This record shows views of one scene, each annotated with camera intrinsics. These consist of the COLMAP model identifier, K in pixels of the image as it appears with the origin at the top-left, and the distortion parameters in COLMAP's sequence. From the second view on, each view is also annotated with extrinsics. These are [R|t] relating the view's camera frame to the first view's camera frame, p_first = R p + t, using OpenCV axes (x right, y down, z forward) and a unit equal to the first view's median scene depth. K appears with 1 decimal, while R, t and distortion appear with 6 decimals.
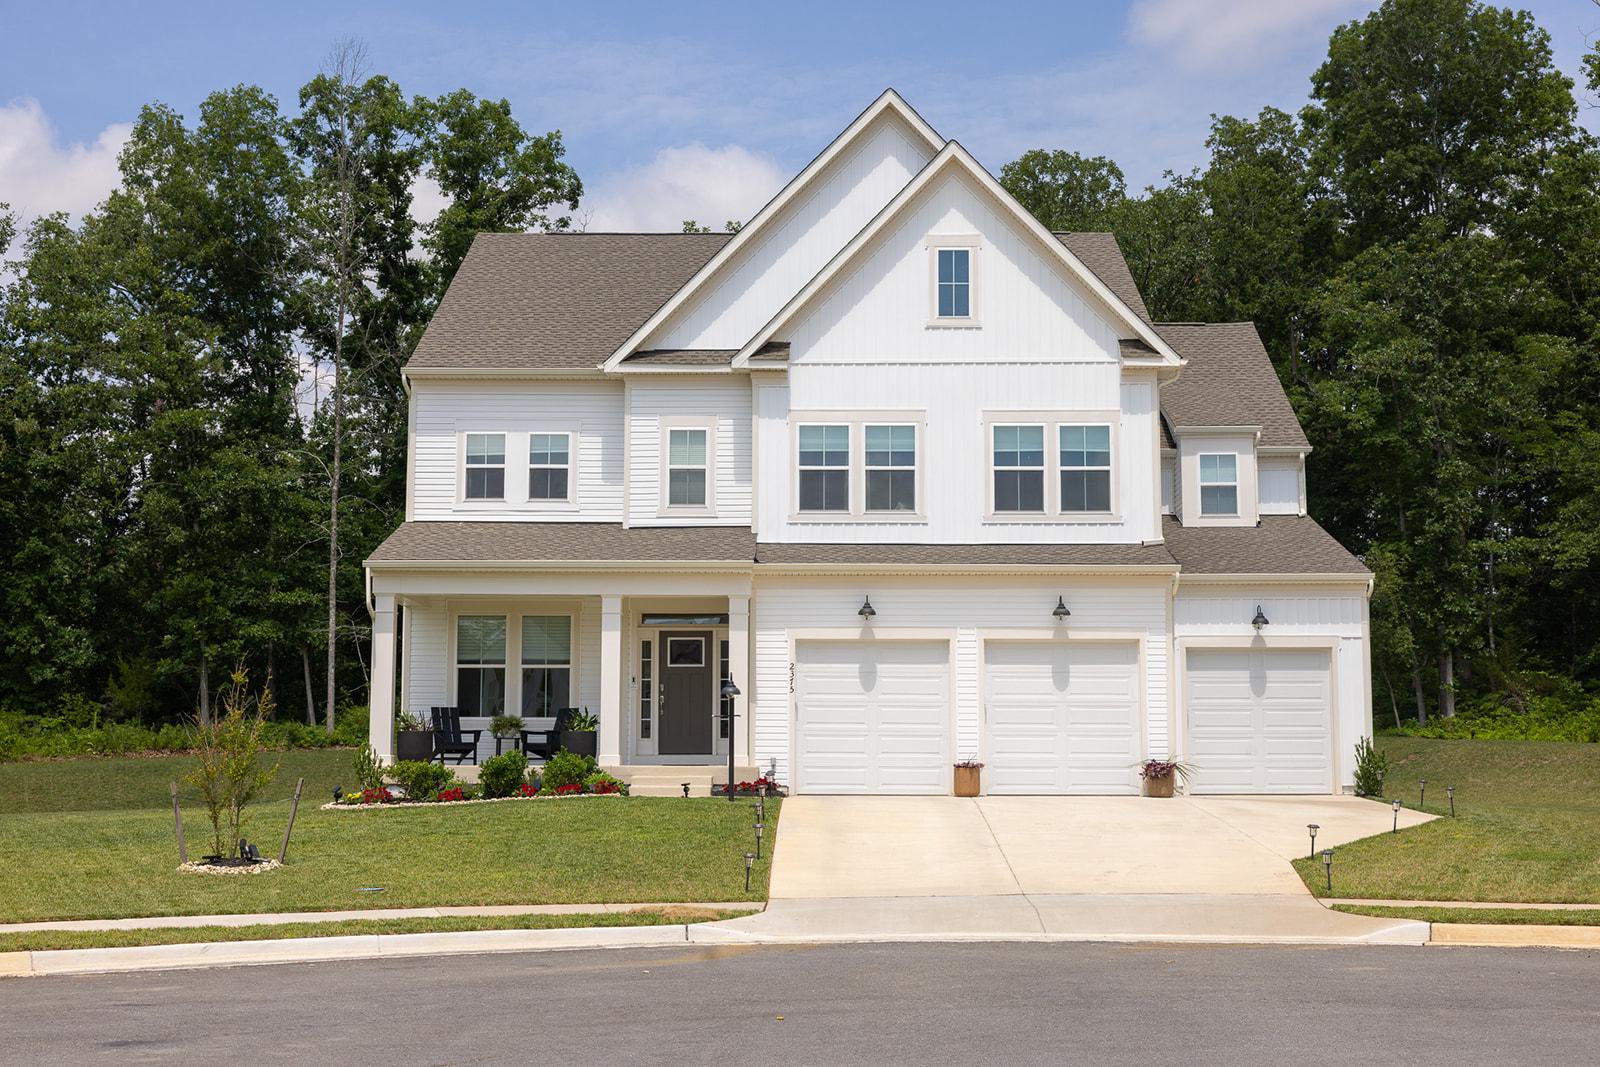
lens RADIAL K [[2174.8, 0, 800.0], [0, 2174.8, 533.5], [0, 0, 1]] dist [0.019412, -0.013069]
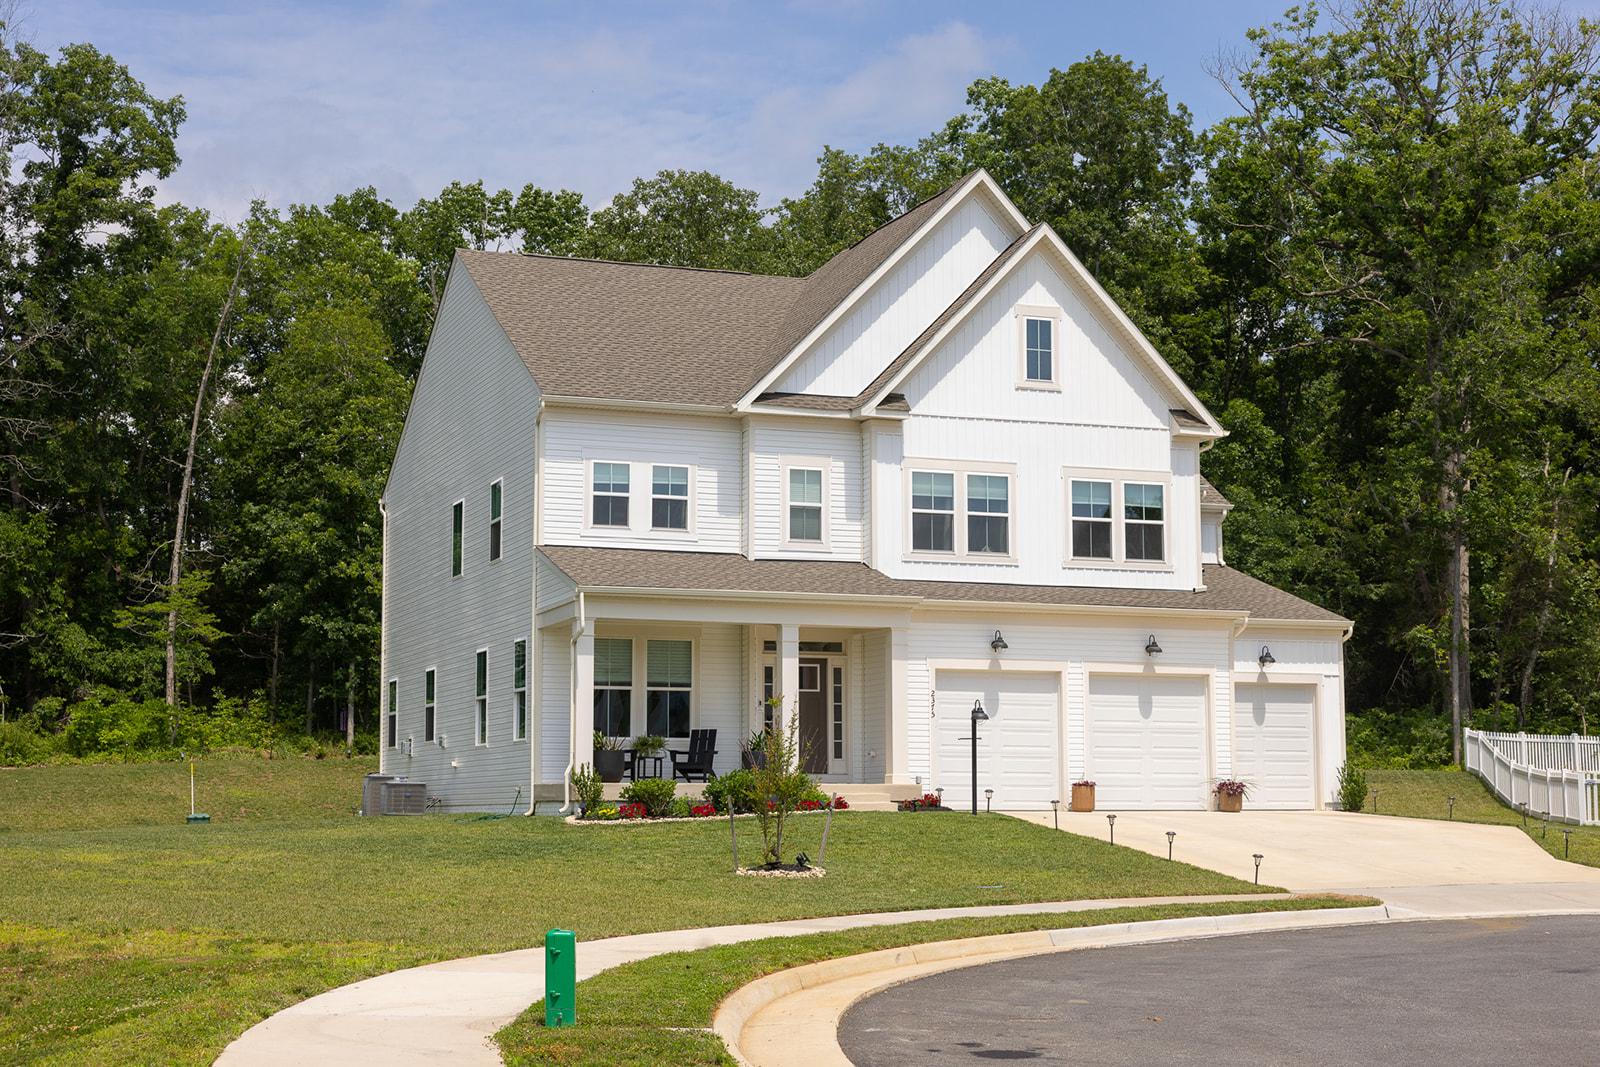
lens RADIAL K [[2429.5, 0, 800.0], [0, 2429.5, 533.5], [0, 0, 1]] dist [0.063301, -0.012321]
pose [[0.925582, 0.039679, 0.376461, -0.508889], [-0.039561, 0.999185, -0.008048, -0.006703], [-0.376473, -0.007444, 0.926398, -0.104822]]
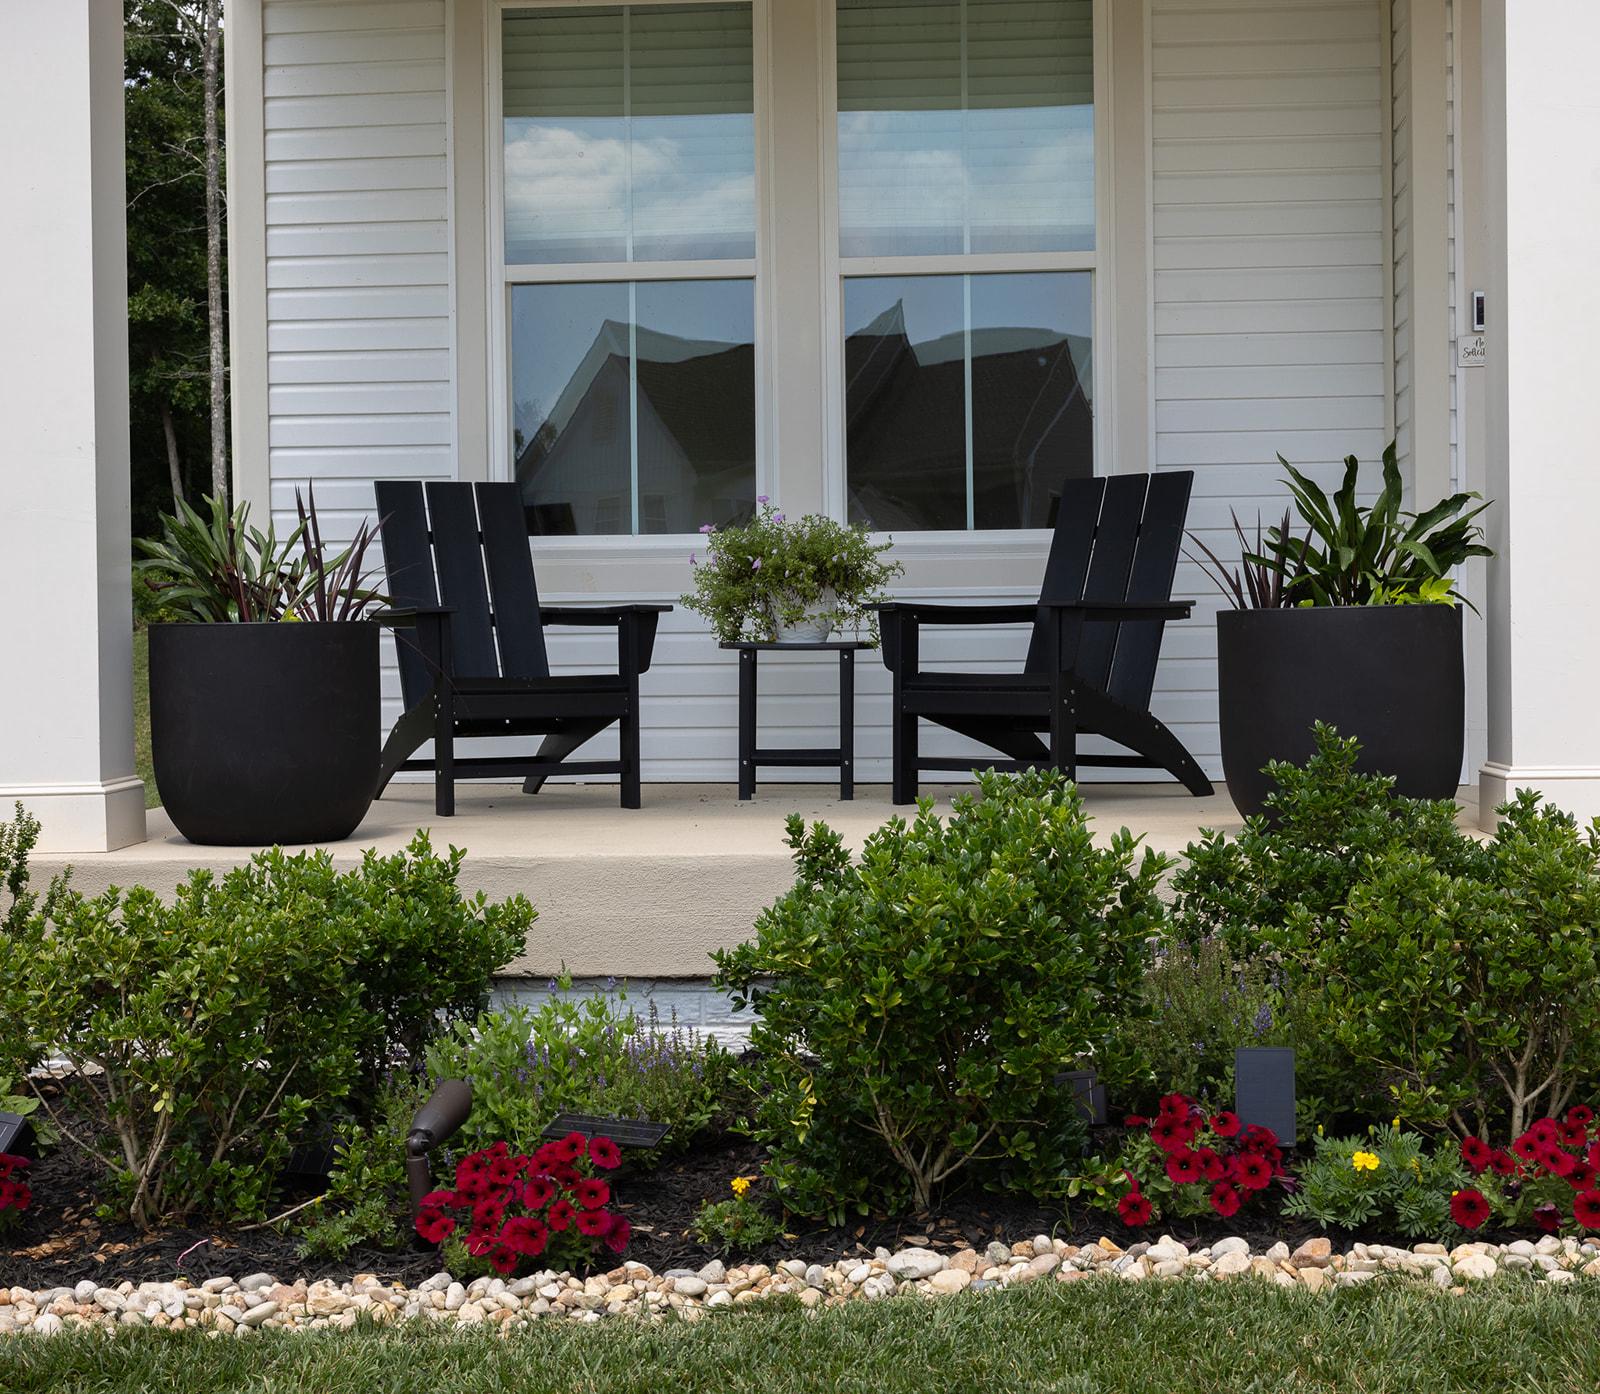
lens RADIAL K [[2717.3, 0, 800.0], [0, 2717.3, 697.0], [0, 0, 1]] dist [-0.015724, -0.226776]
pose [[0.999123, -0.015471, -0.038918, -0.124943], [0.020641, 0.990468, 0.136185, 0.067163], [0.036440, -0.136868, 0.989919, 0.771578]]
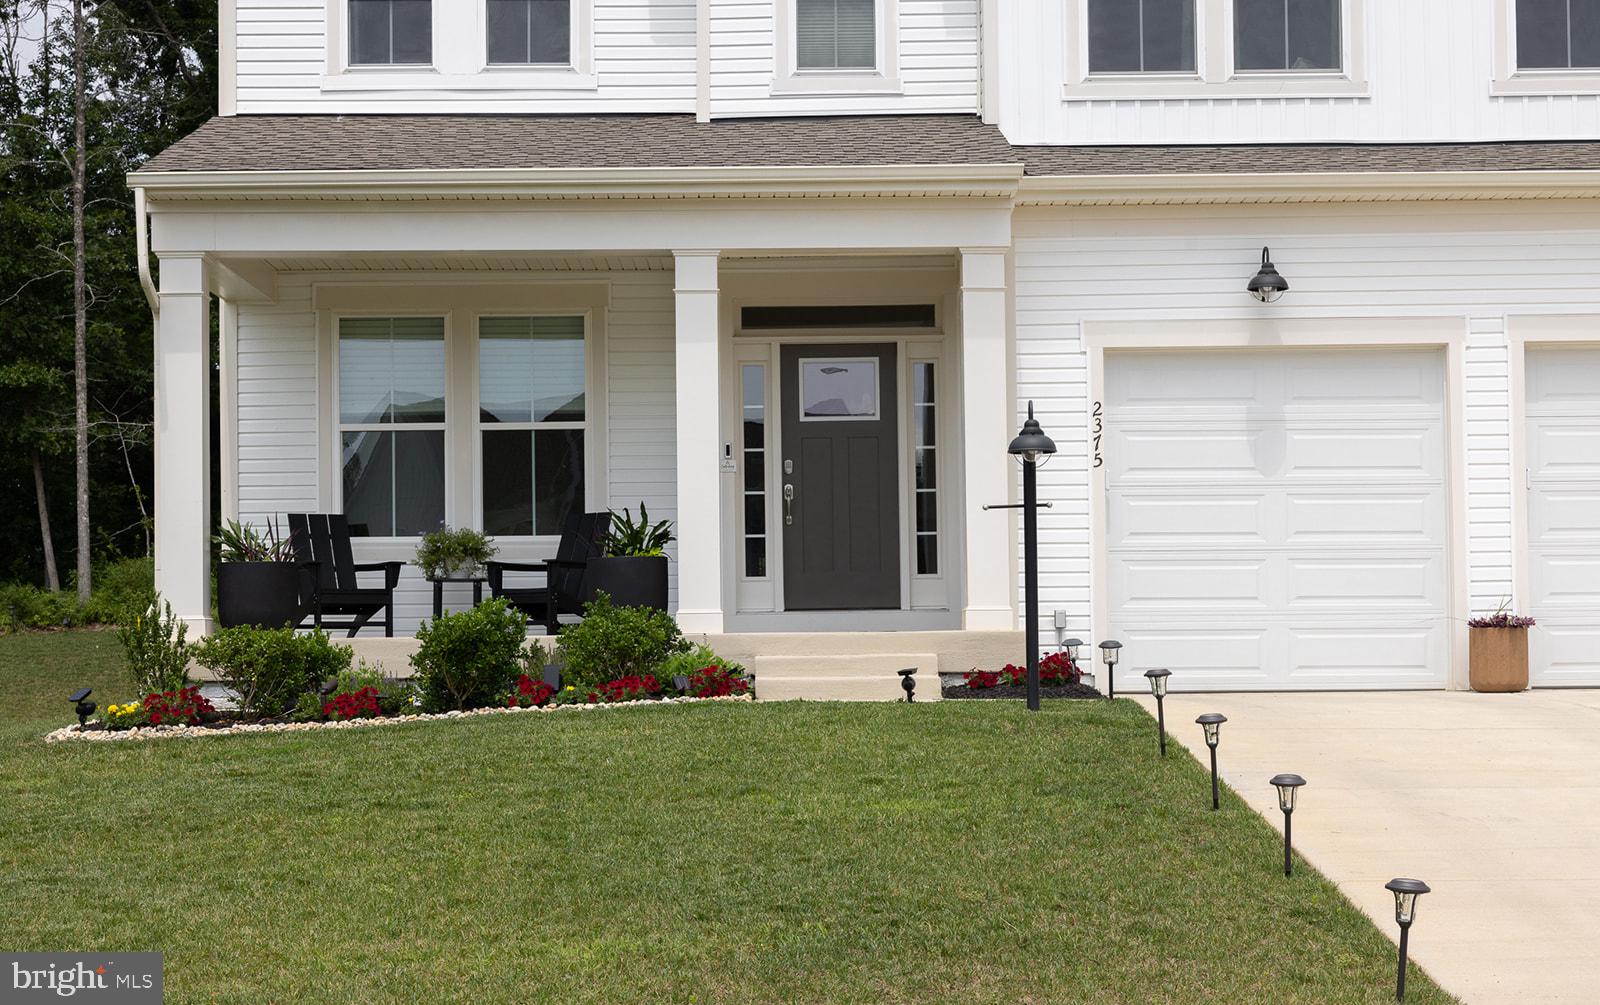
lens RADIAL K [[2883.3, 0, 800.2], [0, 2883.3, 580.1], [0, 0, 1]] dist [0.040481, 0.050500]
pose [[0.999539, -0.013133, 0.027377, -0.078396], [0.010924, 0.996788, 0.079341, 0.046460], [-0.028331, -0.079005, 0.996472, 0.389601]]
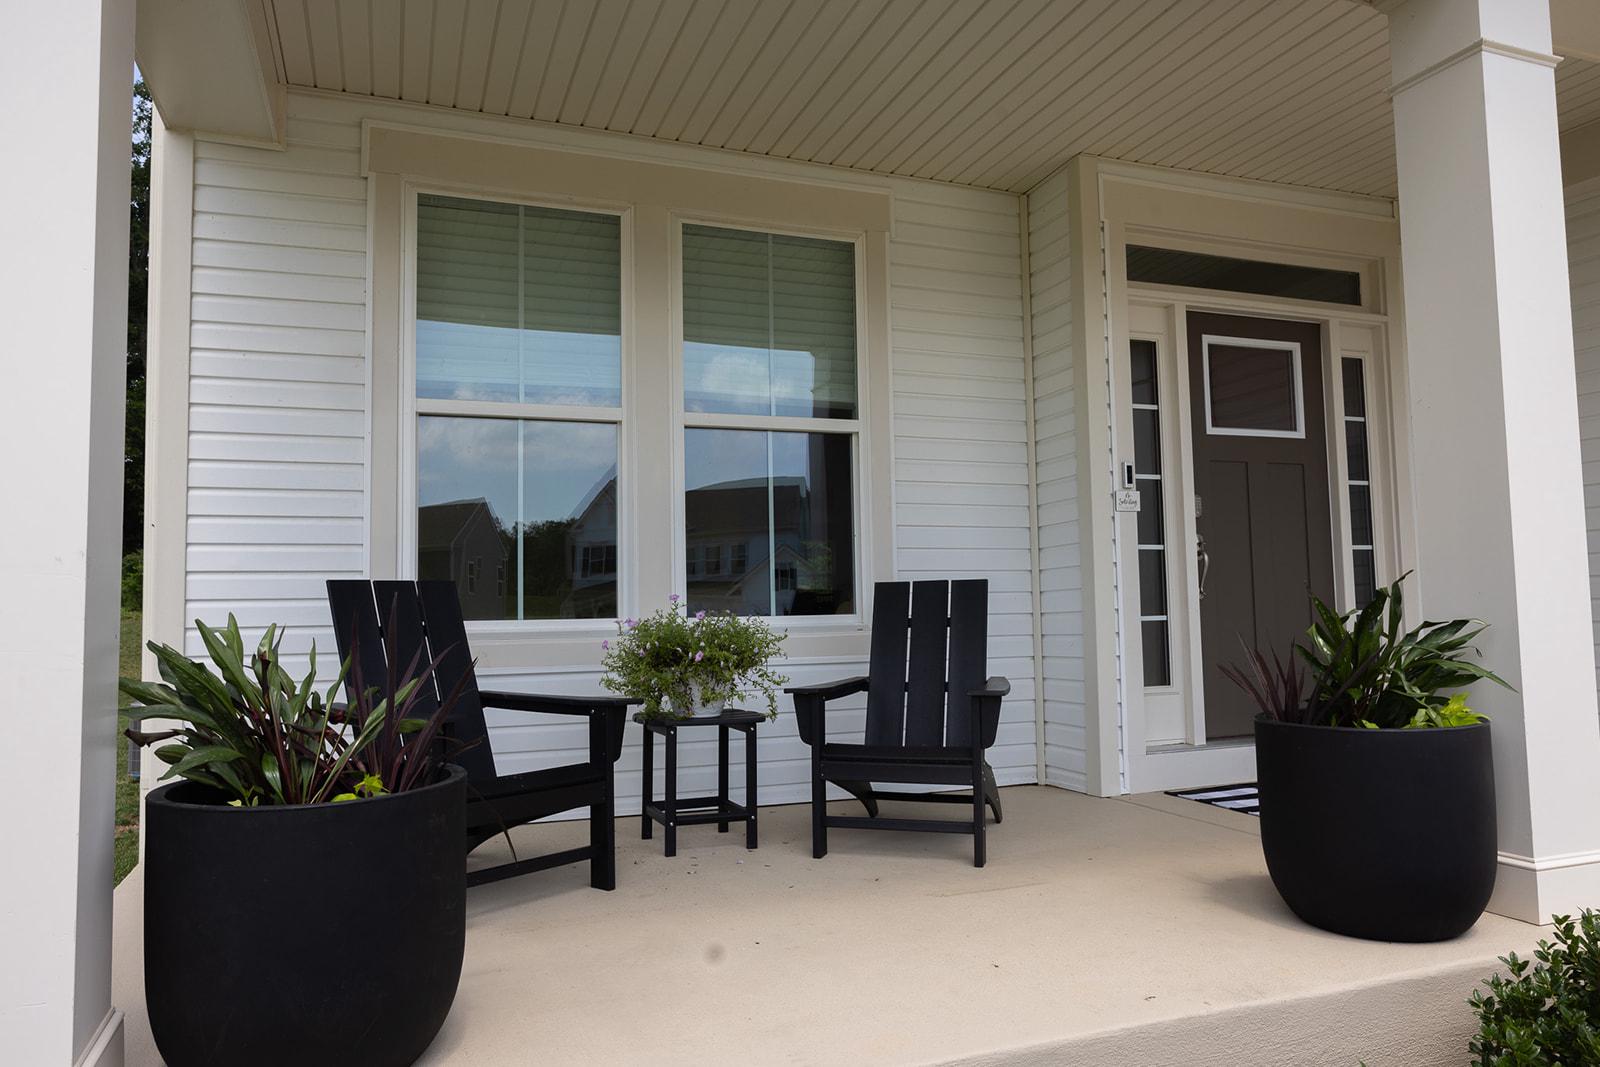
lens RADIAL K [[1062.6, 0, 800.0], [0, 1062.6, 533.5], [0, 0, 1]] dist [-0.000987, 0.002886]
pose [[0.920353, 0.008795, 0.390990, -0.167165], [-0.026043, 0.998906, 0.038832, 0.070509], [-0.390221, -0.045921, 0.919575, 0.893378]]
